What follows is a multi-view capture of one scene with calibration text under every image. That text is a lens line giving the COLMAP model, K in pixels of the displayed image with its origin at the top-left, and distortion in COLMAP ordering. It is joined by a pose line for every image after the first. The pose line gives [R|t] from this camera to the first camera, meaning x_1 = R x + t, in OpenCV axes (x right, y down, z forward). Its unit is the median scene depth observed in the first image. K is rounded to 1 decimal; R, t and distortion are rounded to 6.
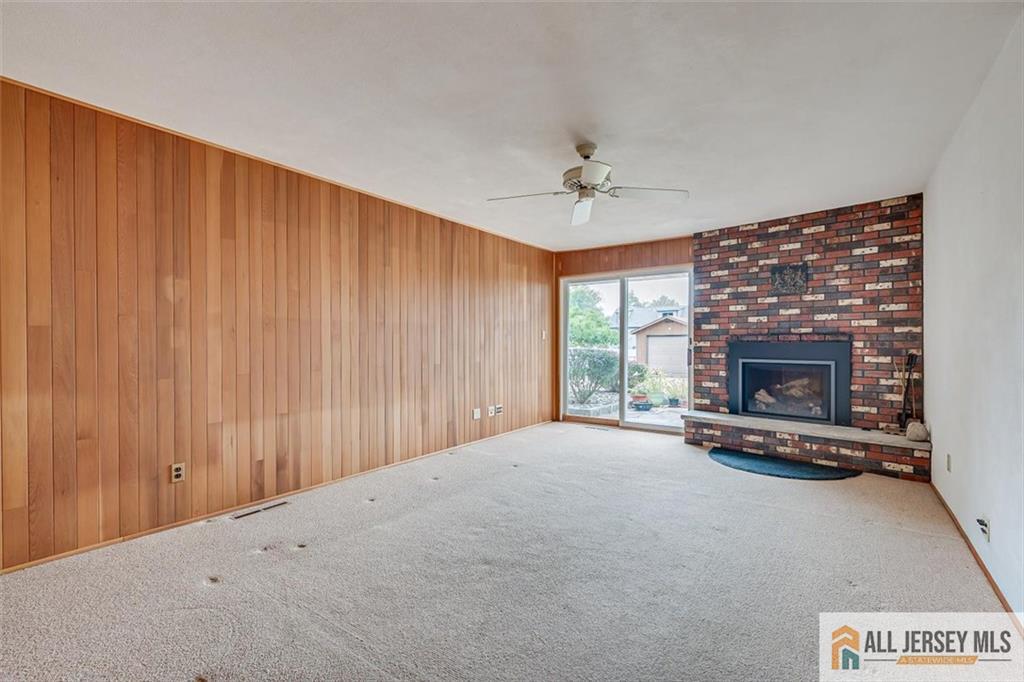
lens RADIAL K [[462.0, 0, 512.0], [0, 462.0, 341.0], [0, 0, 1]] dist [-0.000576, -0.000177]
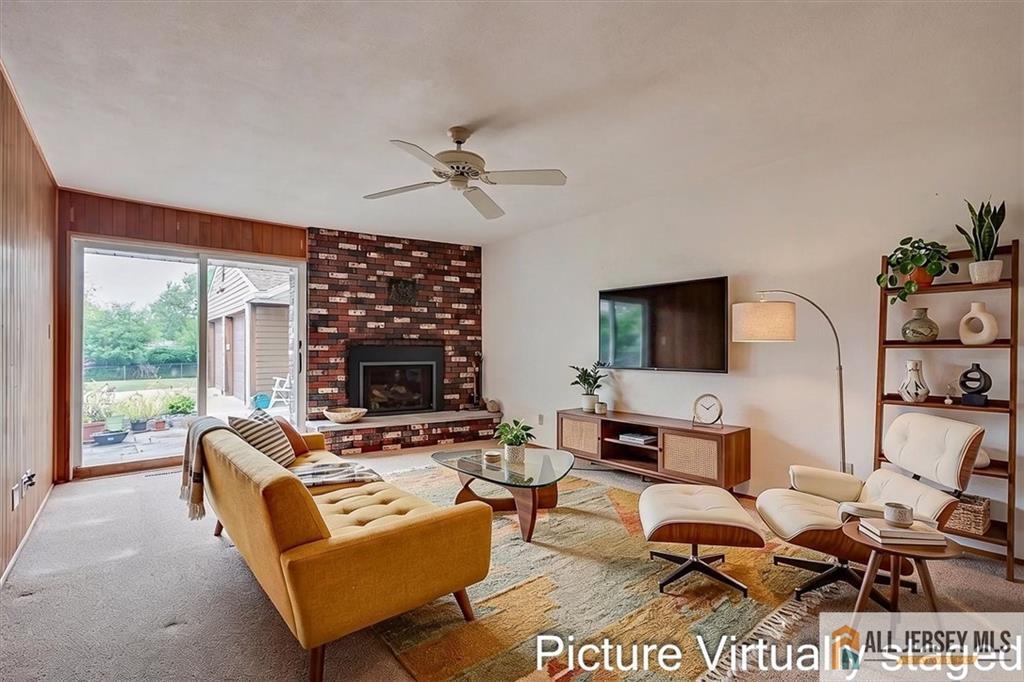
lens RADIAL K [[462.0, 0, 512.0], [0, 462.0, 341.0], [0, 0, 1]] dist [-0.000576, -0.000177]
pose [[0.250223, 0.015264, 0.968068, -0.447104], [-0.005105, 0.999883, -0.014446, 0.004353], [-0.968175, -0.001327, 0.250271, 0.444319]]
